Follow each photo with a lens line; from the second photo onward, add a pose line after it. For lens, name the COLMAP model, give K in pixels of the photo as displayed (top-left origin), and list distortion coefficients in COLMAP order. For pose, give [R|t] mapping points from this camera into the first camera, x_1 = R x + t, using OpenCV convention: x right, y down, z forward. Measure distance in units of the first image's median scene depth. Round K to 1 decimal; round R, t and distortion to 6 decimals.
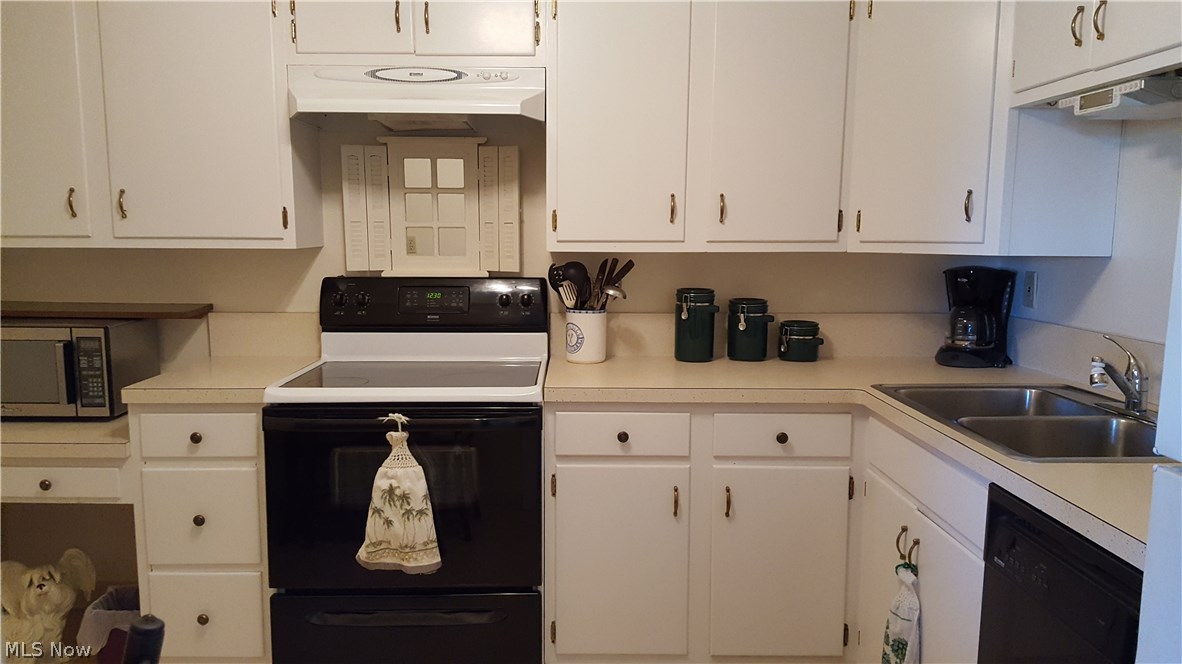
lens RADIAL K [[874.0, 0, 578.2], [0, 874.0, 346.8], [0, 0, 1]] dist [0.085232, -0.146508]
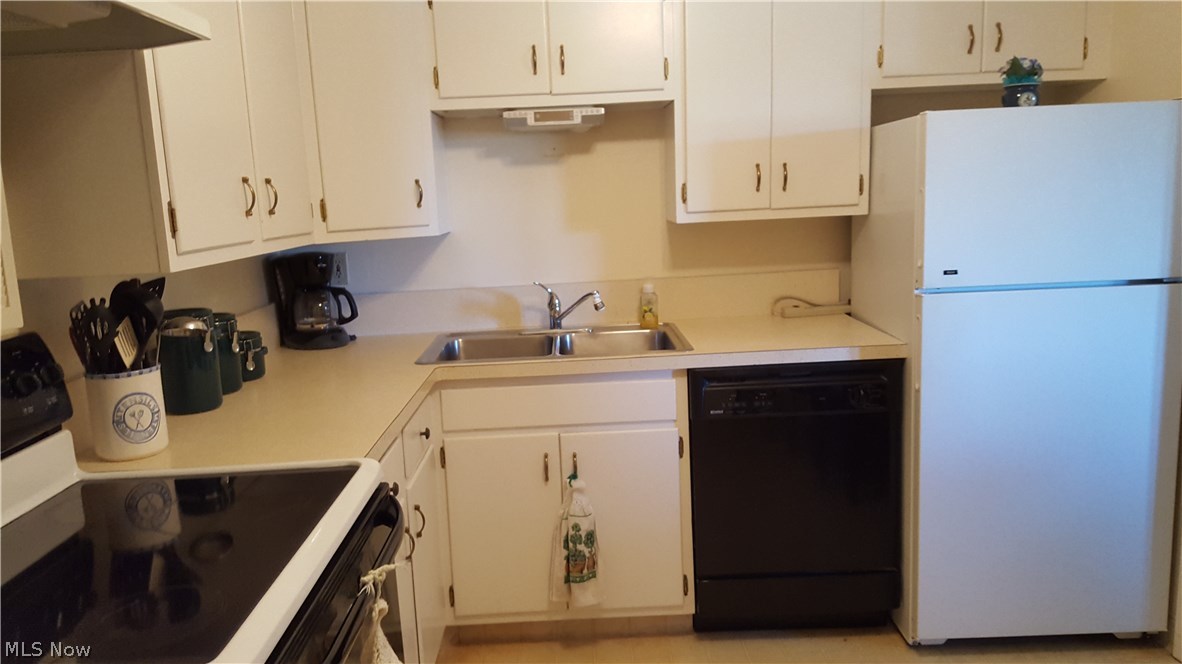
lens RADIAL K [[874.0, 0, 596.1], [0, 874.0, 329.4], [0, 0, 1]] dist [0.085232, -0.146508]
pose [[-0.028421, -0.158538, 0.986944, -0.655269], [0.175311, 0.971249, 0.161065, -0.120917], [-0.984103, 0.177600, 0.000190, 0.745048]]
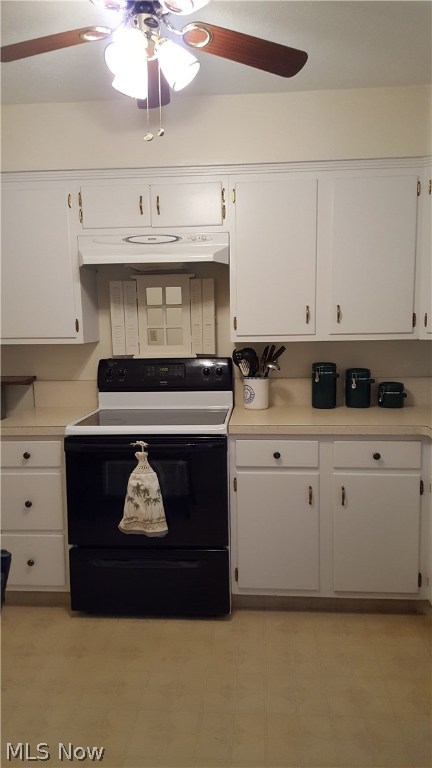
lens RADIAL K [[567.8, 0, 211.6], [0, 567.8, 386.0], [0, 0, 1]] dist [0.085232, -0.146508]
pose [[0.995451, -0.010247, -0.094723, 0.029500], [0.008665, 0.999816, -0.017093, -0.008858], [0.094881, 0.016194, 0.995357, -0.069734]]
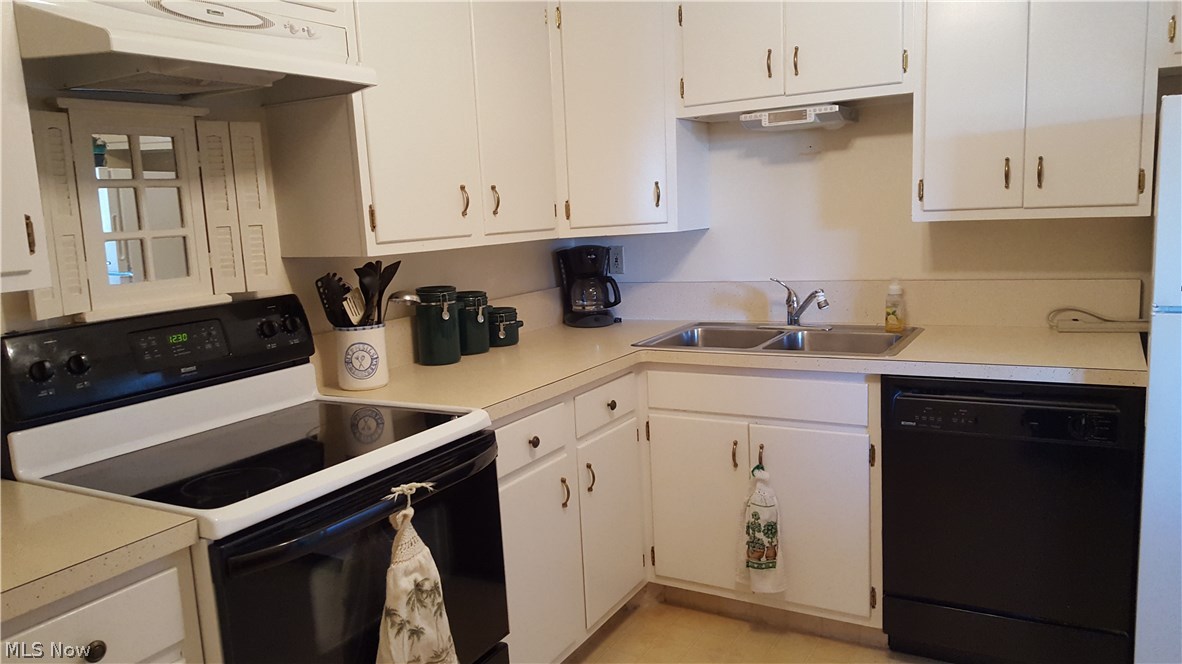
lens RADIAL K [[874.0, 0, 585.4], [0, 874.0, 337.0], [0, 0, 1]] dist [0.085232, -0.146508]
pose [[0.496889, -0.154584, 0.853935, -0.660376], [0.163525, 0.983058, 0.082806, -0.072398], [-0.852268, 0.098494, 0.513749, 0.428856]]
